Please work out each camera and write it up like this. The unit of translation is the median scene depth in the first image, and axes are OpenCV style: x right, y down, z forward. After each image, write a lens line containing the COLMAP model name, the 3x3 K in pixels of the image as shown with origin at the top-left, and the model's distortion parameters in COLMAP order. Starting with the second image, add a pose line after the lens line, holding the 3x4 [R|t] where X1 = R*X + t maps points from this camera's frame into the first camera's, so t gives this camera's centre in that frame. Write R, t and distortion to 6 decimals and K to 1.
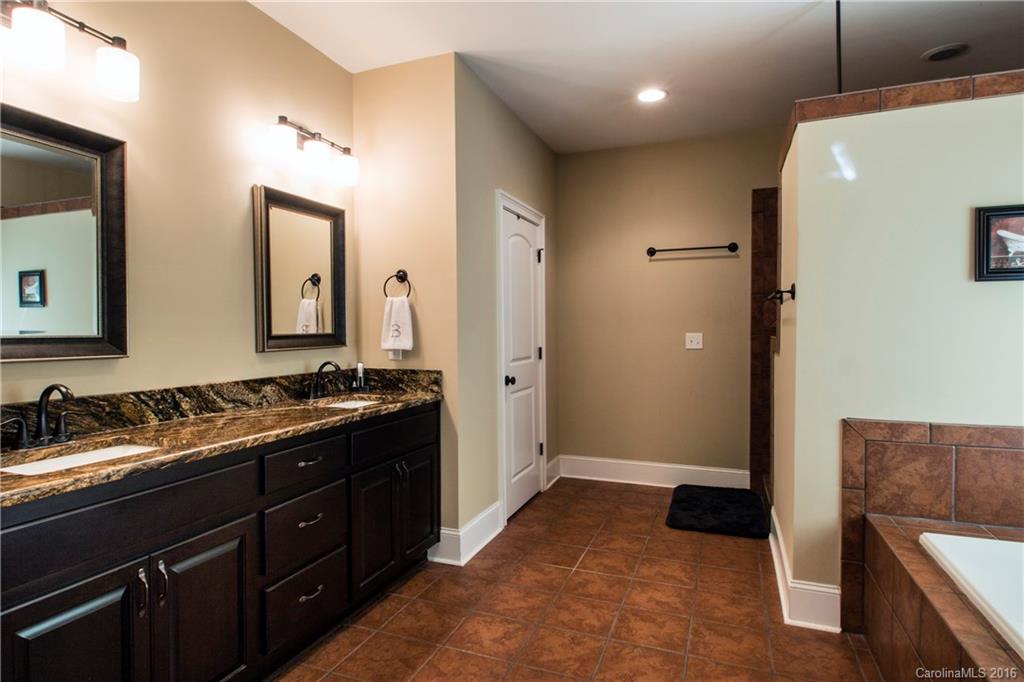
lens RADIAL K [[583.3, 0, 512.0], [0, 583.3, 341.0], [0, 0, 1]] dist [-0.001527, 0.000019]
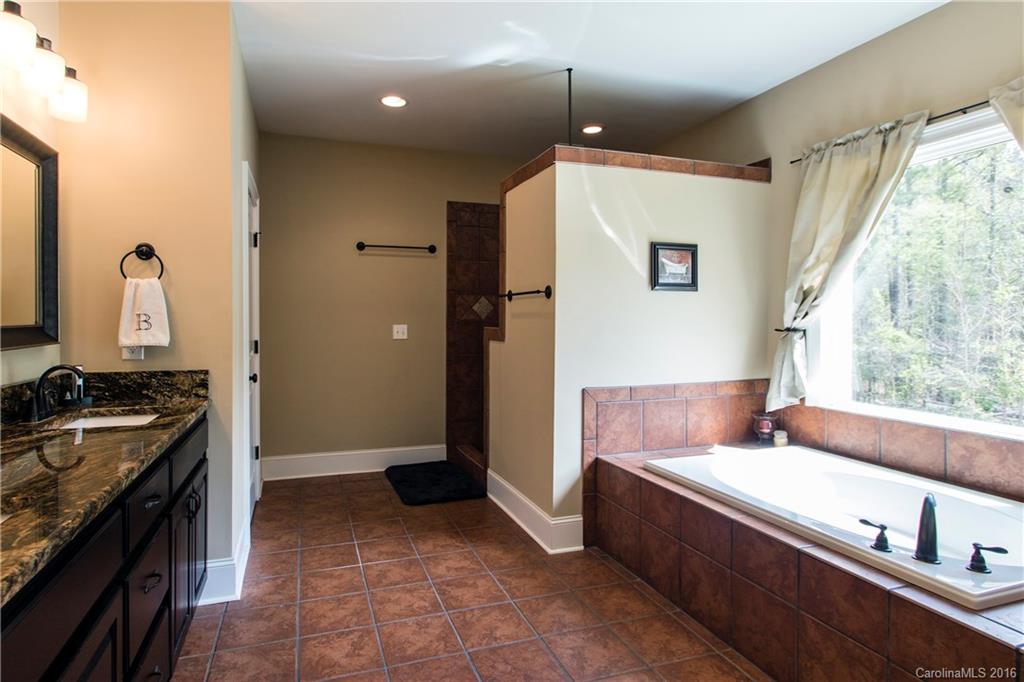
lens RADIAL K [[566.5, 0, 505.0], [0, 566.5, 324.7], [0, 0, 1]] dist [0.003545, 0.000480]
pose [[0.741587, -0.000653, 0.670857, -0.353911], [0.009839, 0.999903, -0.009903, -0.001658], [-0.670785, 0.013944, 0.741521, 0.122345]]
